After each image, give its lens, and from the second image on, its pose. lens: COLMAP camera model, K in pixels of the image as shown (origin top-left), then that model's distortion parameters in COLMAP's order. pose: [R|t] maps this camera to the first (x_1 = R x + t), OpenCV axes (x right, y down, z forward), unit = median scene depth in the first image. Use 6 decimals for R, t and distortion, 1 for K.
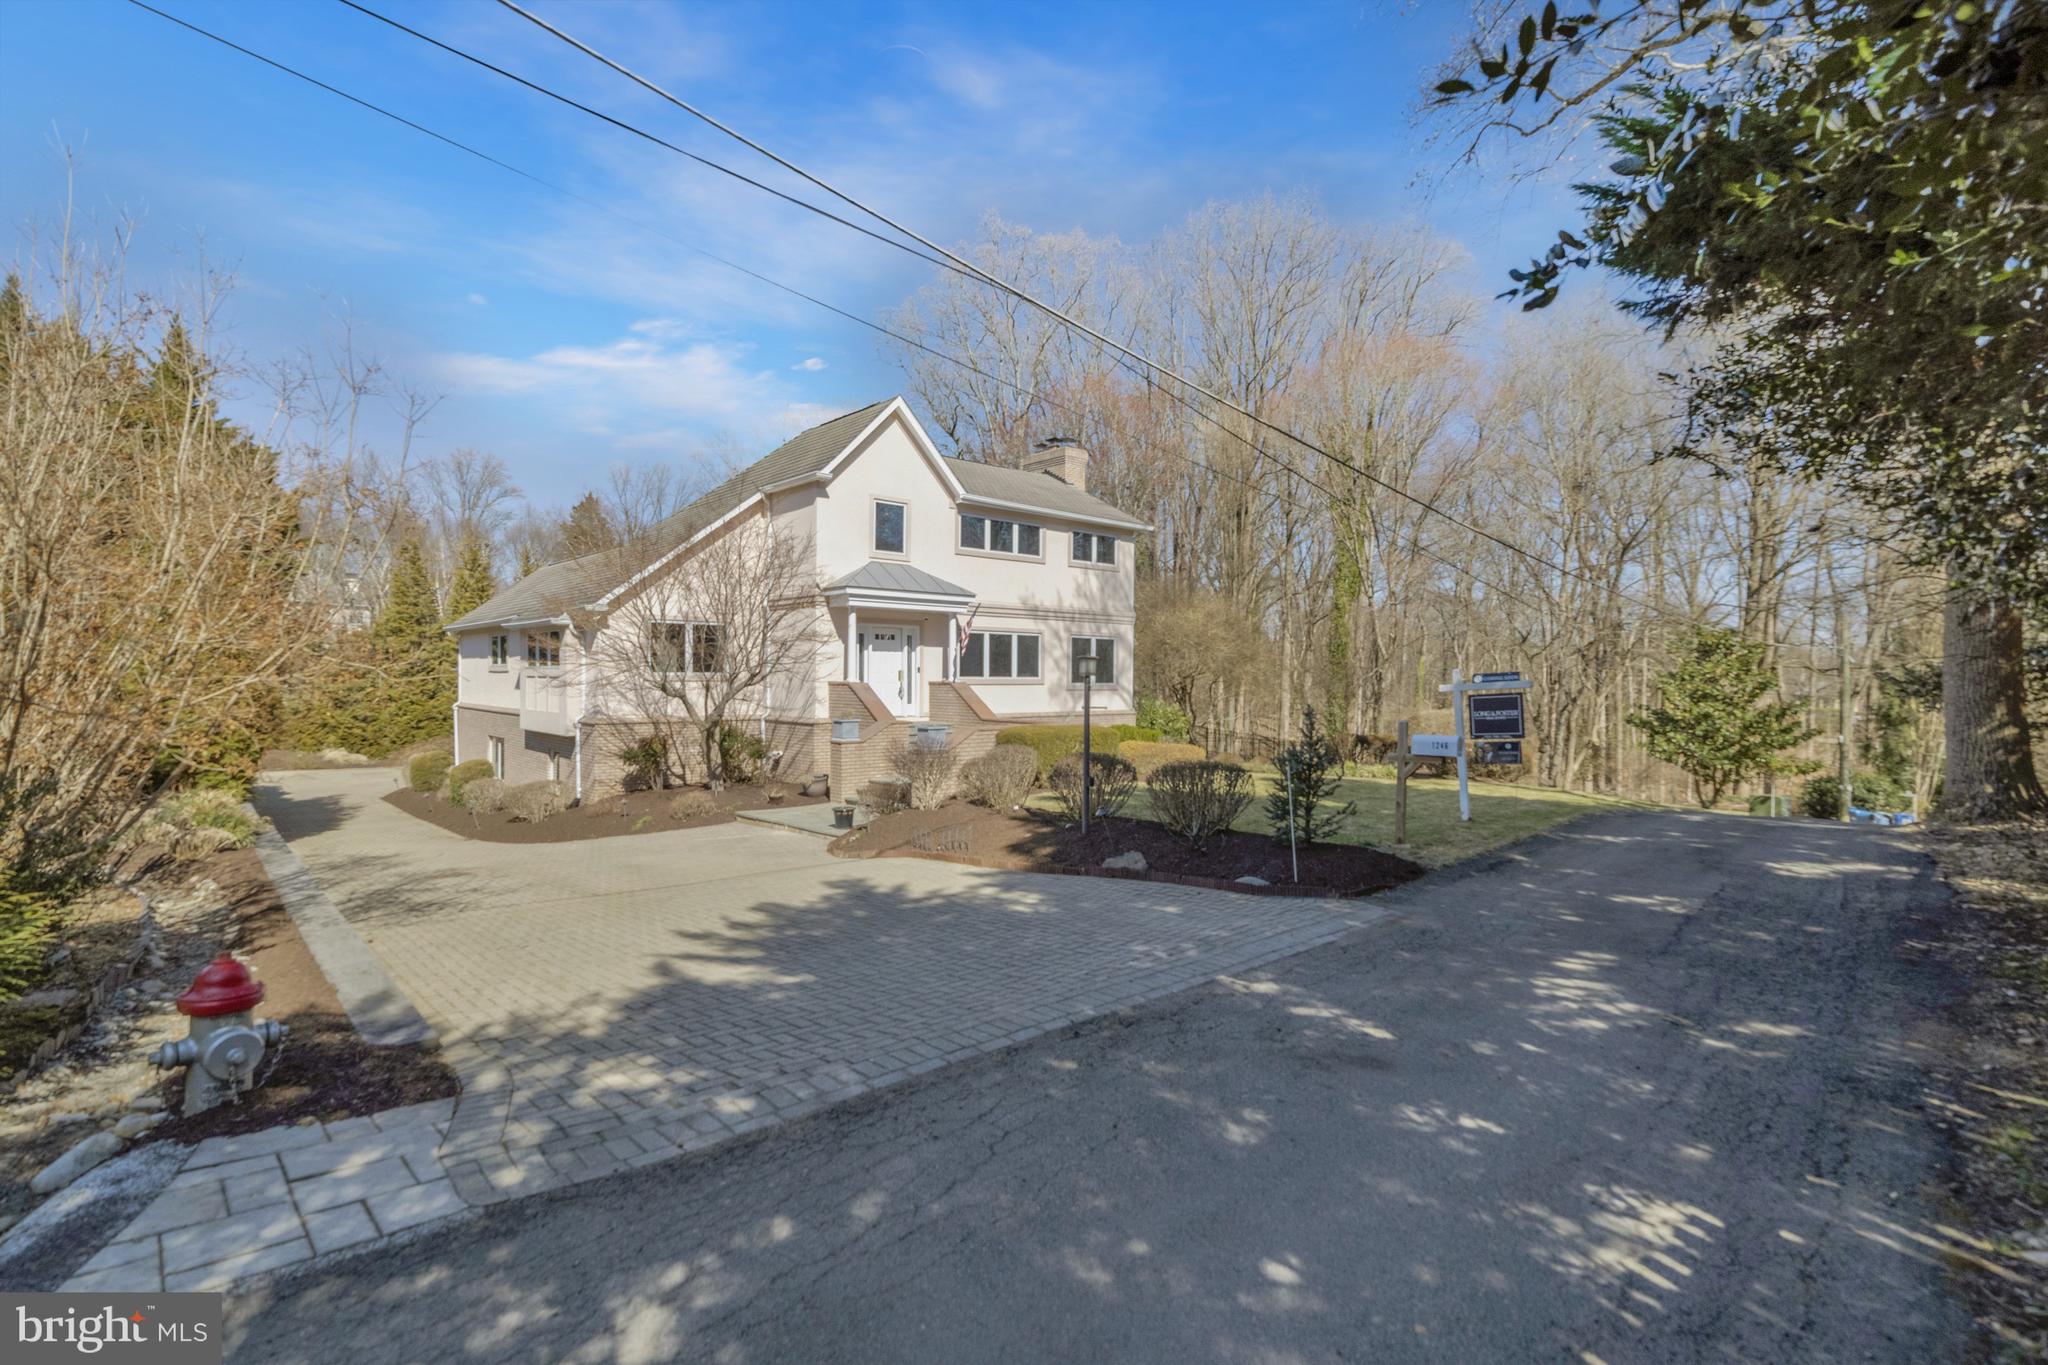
lens RADIAL K [[936.5, 0, 1023.2], [0, 936.5, 682.9], [0, 0, 1]] dist [-0.003879, -0.000170]
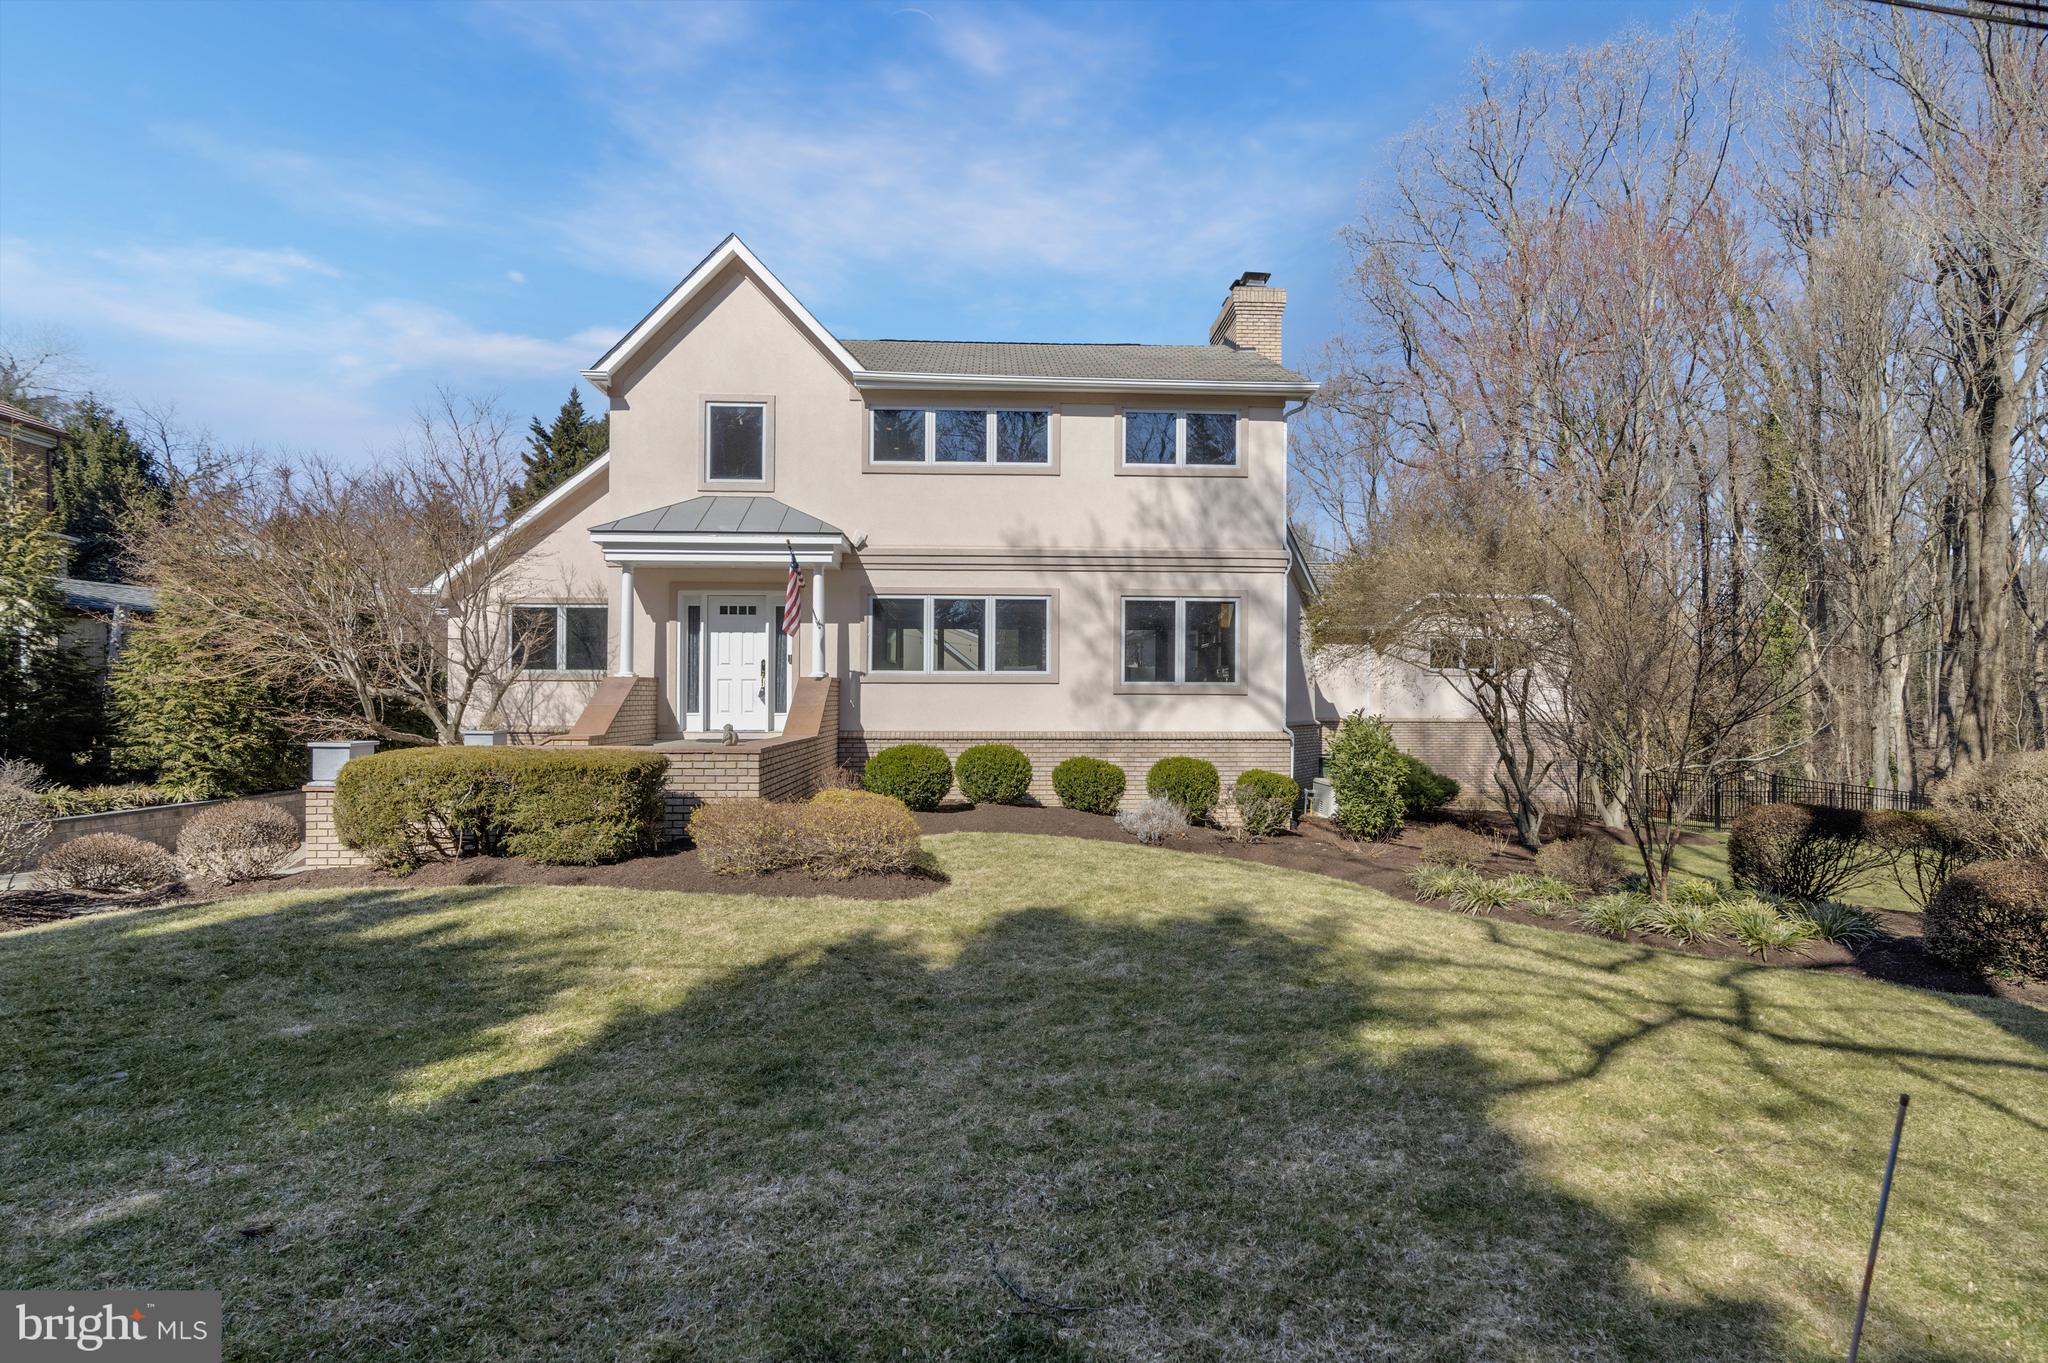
lens RADIAL K [[936.5, 0, 1024.3], [0, 936.5, 674.2], [0, 0, 1]] dist [-0.003879, -0.000170]
pose [[0.762285, 0.021653, -0.646879, 0.383016], [-0.013315, 0.999753, 0.017774, -0.013201], [0.647104, -0.004935, 0.762386, 0.536620]]
